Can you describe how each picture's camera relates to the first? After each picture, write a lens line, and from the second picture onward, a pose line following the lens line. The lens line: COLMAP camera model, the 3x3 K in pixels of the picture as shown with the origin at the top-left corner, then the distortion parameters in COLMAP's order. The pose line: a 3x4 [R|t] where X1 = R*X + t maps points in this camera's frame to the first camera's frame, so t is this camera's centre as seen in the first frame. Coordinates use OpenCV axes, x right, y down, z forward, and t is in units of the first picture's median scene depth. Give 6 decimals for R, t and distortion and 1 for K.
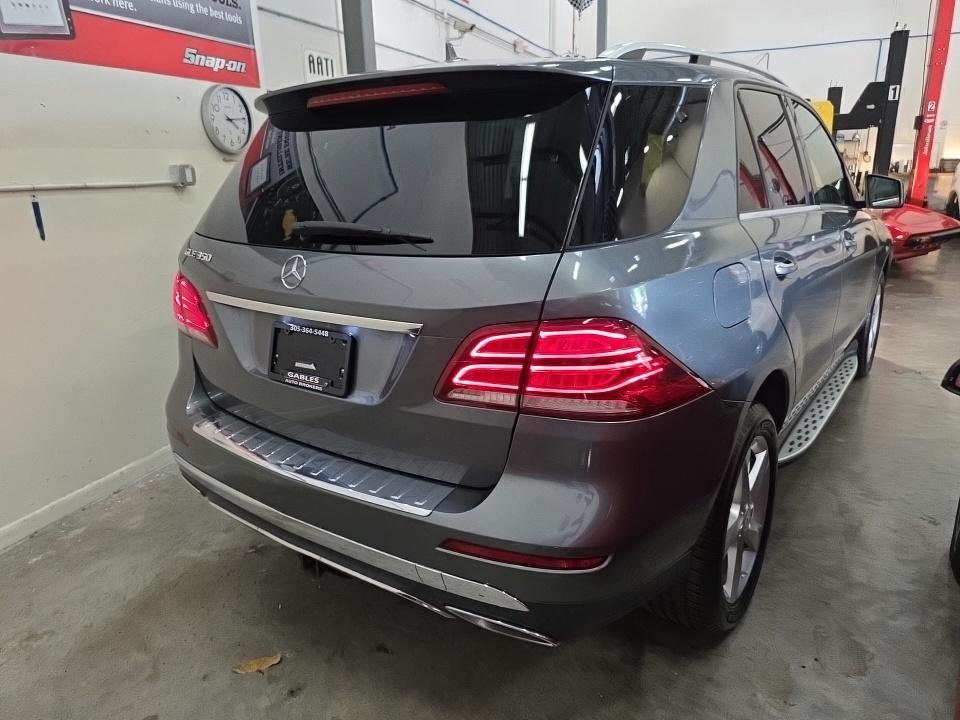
lens RADIAL K [[652.2, 0, 480.9], [0, 652.2, 353.4], [0, 0, 1]] dist [0.019815, -0.002759]
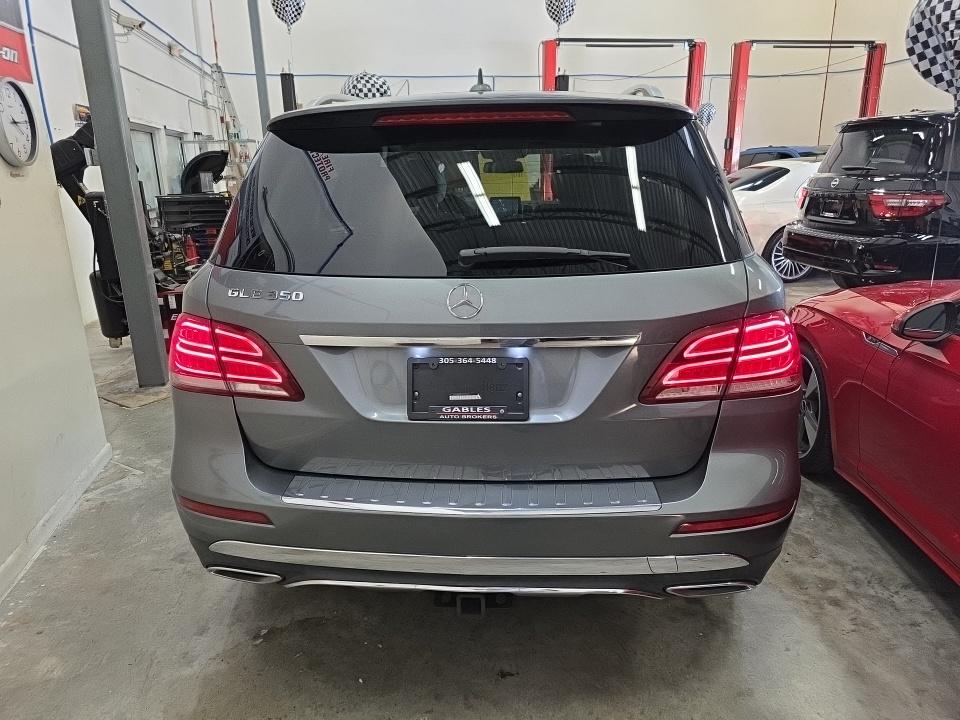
lens RADIAL K [[638.2, 0, 478.8], [0, 638.2, 345.0], [0, 0, 1]] dist [0.062297, -0.045233]
pose [[0.854695, -0.128714, 0.502921, -0.730661], [0.141661, 0.989835, 0.012584, -0.067680], [-0.499429, 0.060488, 0.864241, 0.179744]]
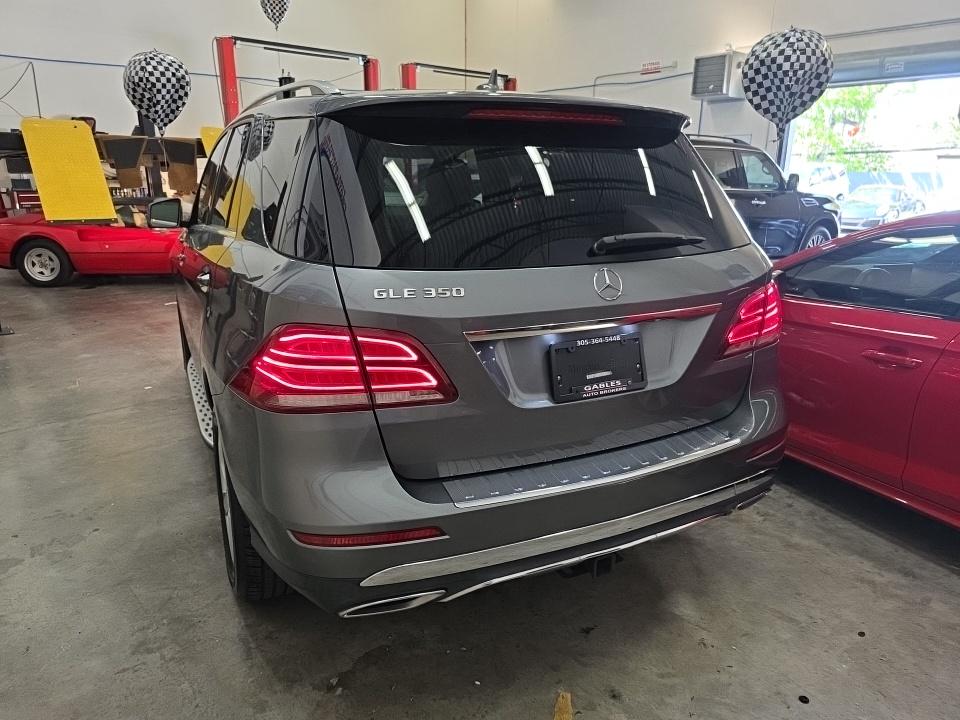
lens RADIAL K [[643.4, 0, 480.0], [0, 643.4, 360.0], [0, 0, 1]] dist [0.053994, -0.055490]
pose [[0.476865, -0.214512, 0.852399, -1.256703], [0.231156, 0.966233, 0.113842, -0.168035], [-0.848037, 0.142750, 0.510349, 0.650315]]
